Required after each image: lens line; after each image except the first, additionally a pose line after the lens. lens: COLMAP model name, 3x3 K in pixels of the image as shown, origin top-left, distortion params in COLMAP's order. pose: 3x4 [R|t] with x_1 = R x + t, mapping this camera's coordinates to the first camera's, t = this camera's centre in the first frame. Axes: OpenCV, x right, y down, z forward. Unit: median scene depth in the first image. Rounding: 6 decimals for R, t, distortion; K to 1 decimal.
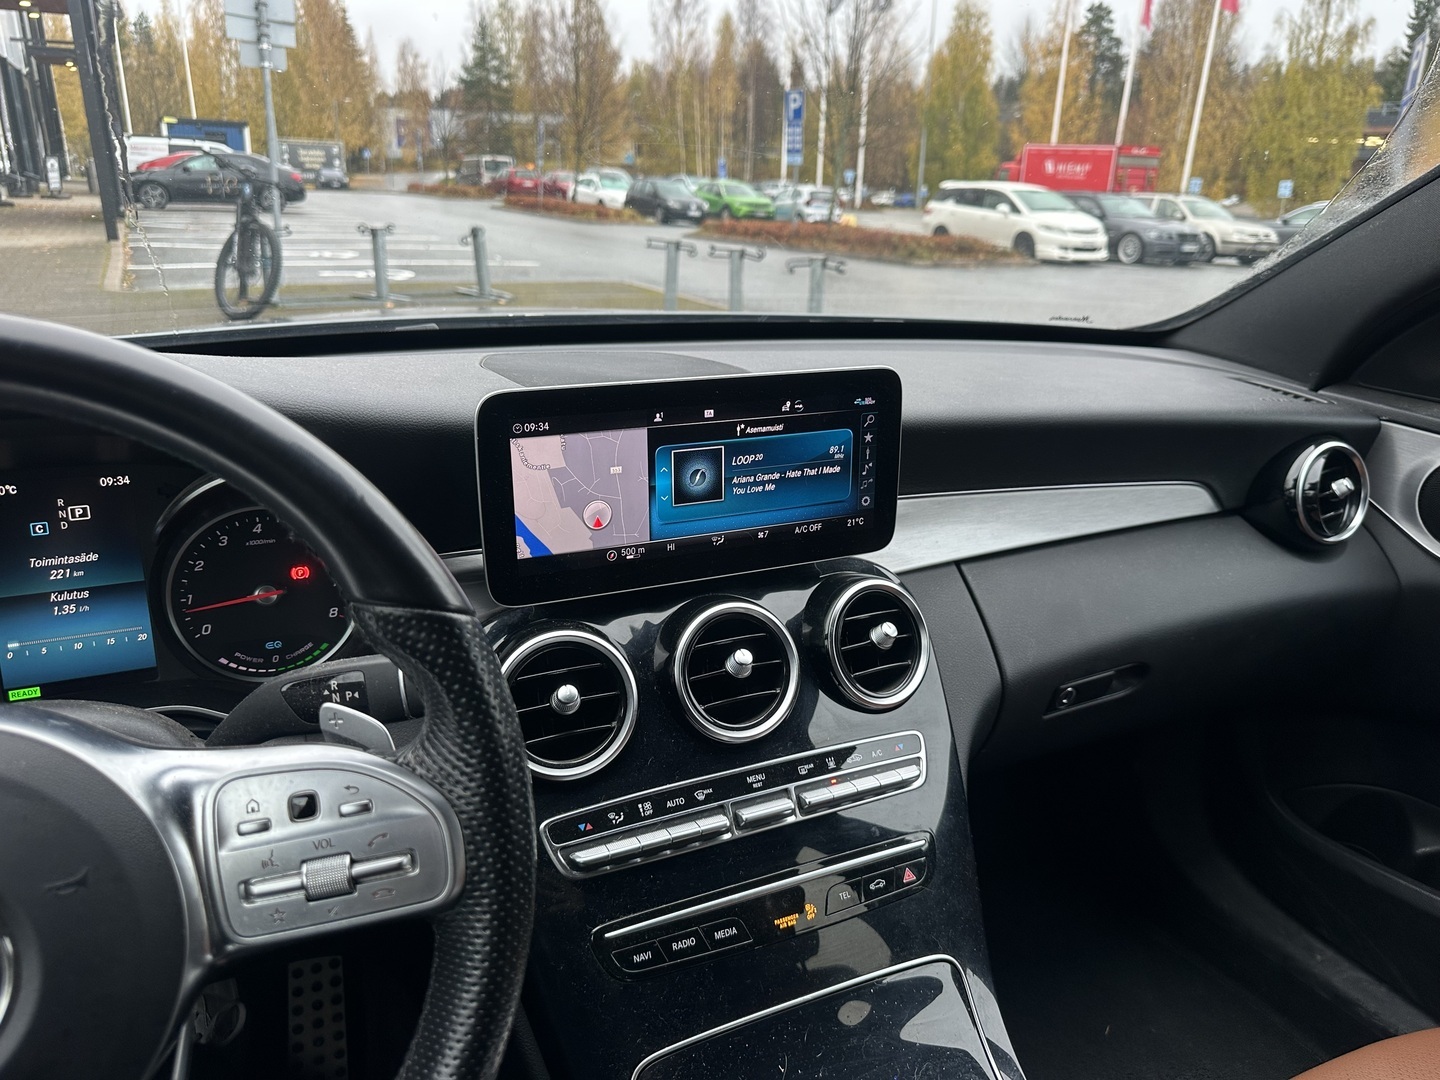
lens RADIAL K [[1016.1, 0, 720.0], [0, 1016.1, 540.0], [0, 0, 1]] dist [-0.011194, -0.004058]
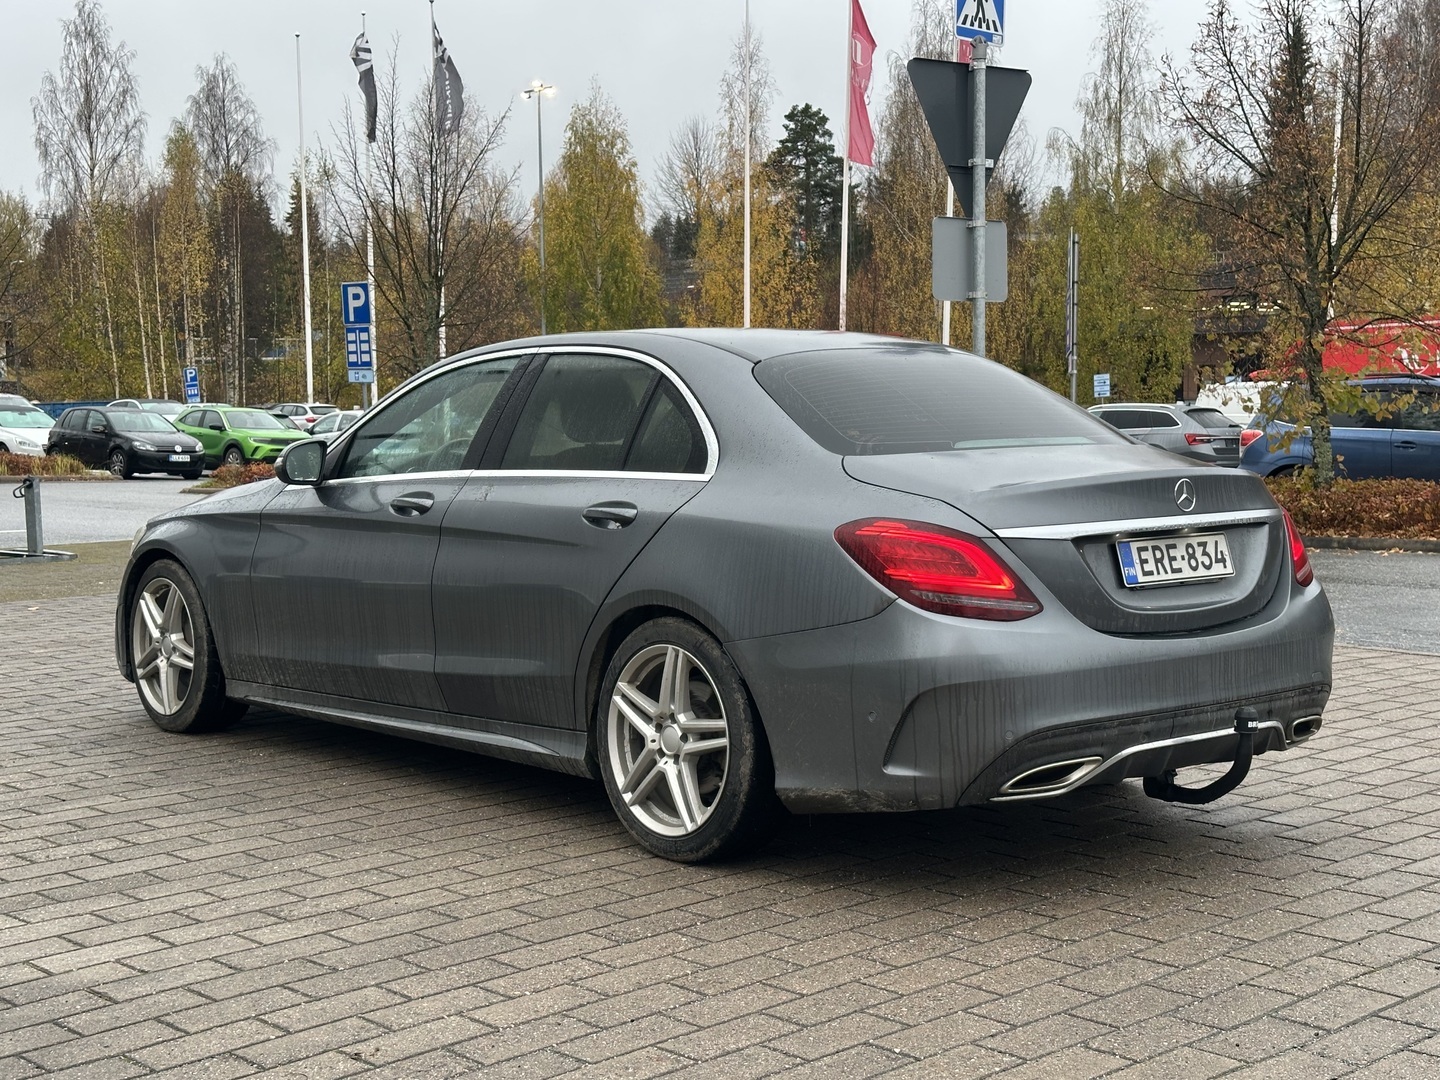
lens RADIAL K [[2017.3, 0, 720.0], [0, 2017.3, 540.0], [0, 0, 1]] dist [0.169472, -0.006708]
pose [[0.962979, -0.053235, 0.264267, -0.020683], [0.121649, 0.960634, -0.249769, 0.035542], [-0.240567, 0.272670, 0.931546, -0.103985]]
